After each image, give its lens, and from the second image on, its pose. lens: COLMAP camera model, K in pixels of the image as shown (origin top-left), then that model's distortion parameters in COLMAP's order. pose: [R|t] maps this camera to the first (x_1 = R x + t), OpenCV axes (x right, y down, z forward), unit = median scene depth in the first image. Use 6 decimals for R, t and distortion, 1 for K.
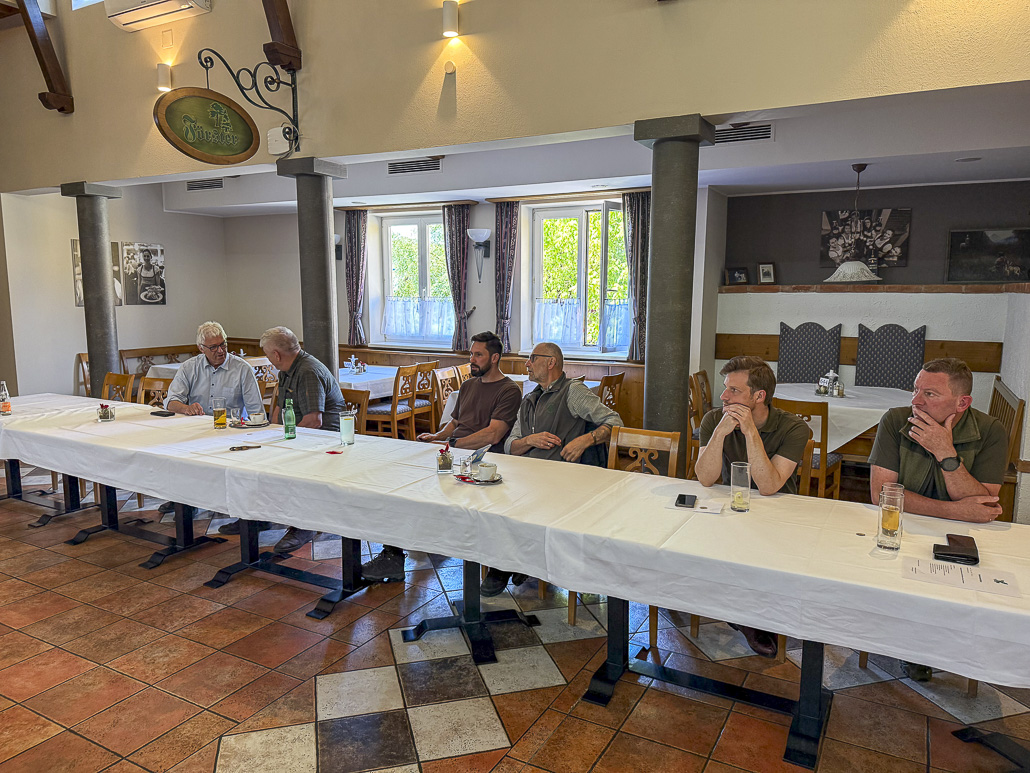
lens RADIAL K [[729.2, 0, 517.1], [0, 729.2, 382.9], [0, 0, 1]] dist [0.051043, -0.065033]
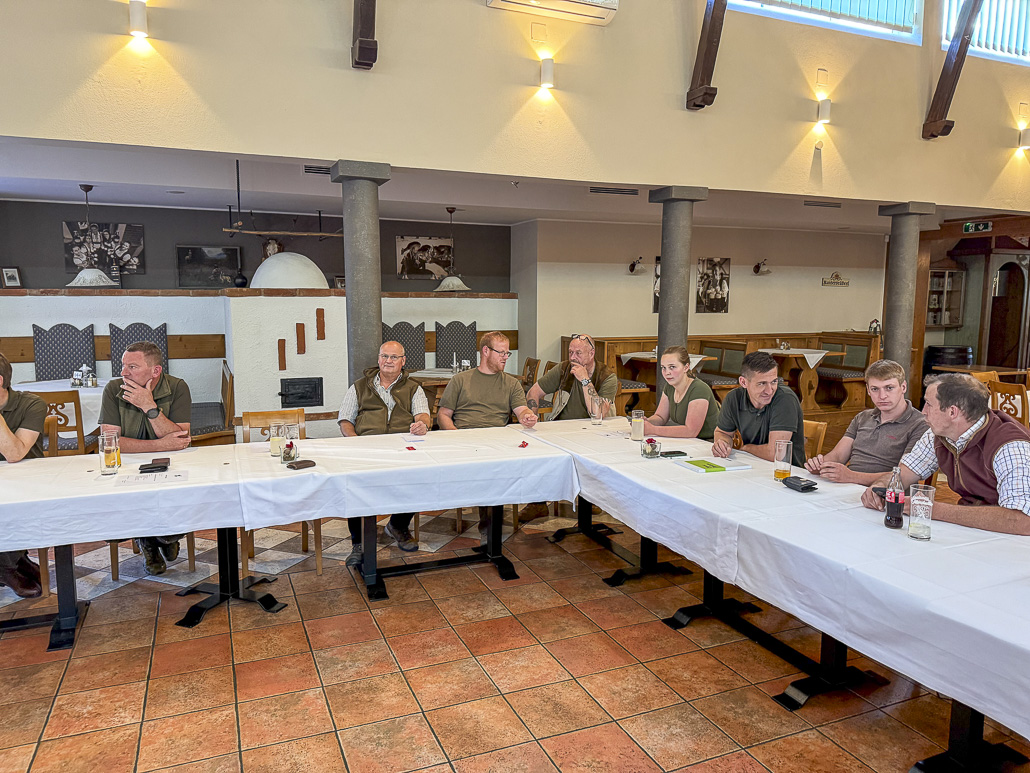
lens RADIAL K [[729.2, 0, 517.1], [0, 729.2, 382.9], [0, 0, 1]] dist [0.051043, -0.065033]
pose [[0.620925, -0.094717, 0.778126, -0.040820], [0.098730, 0.994217, 0.042236, 0.027344], [-0.777627, 0.050599, 0.626686, -0.216033]]
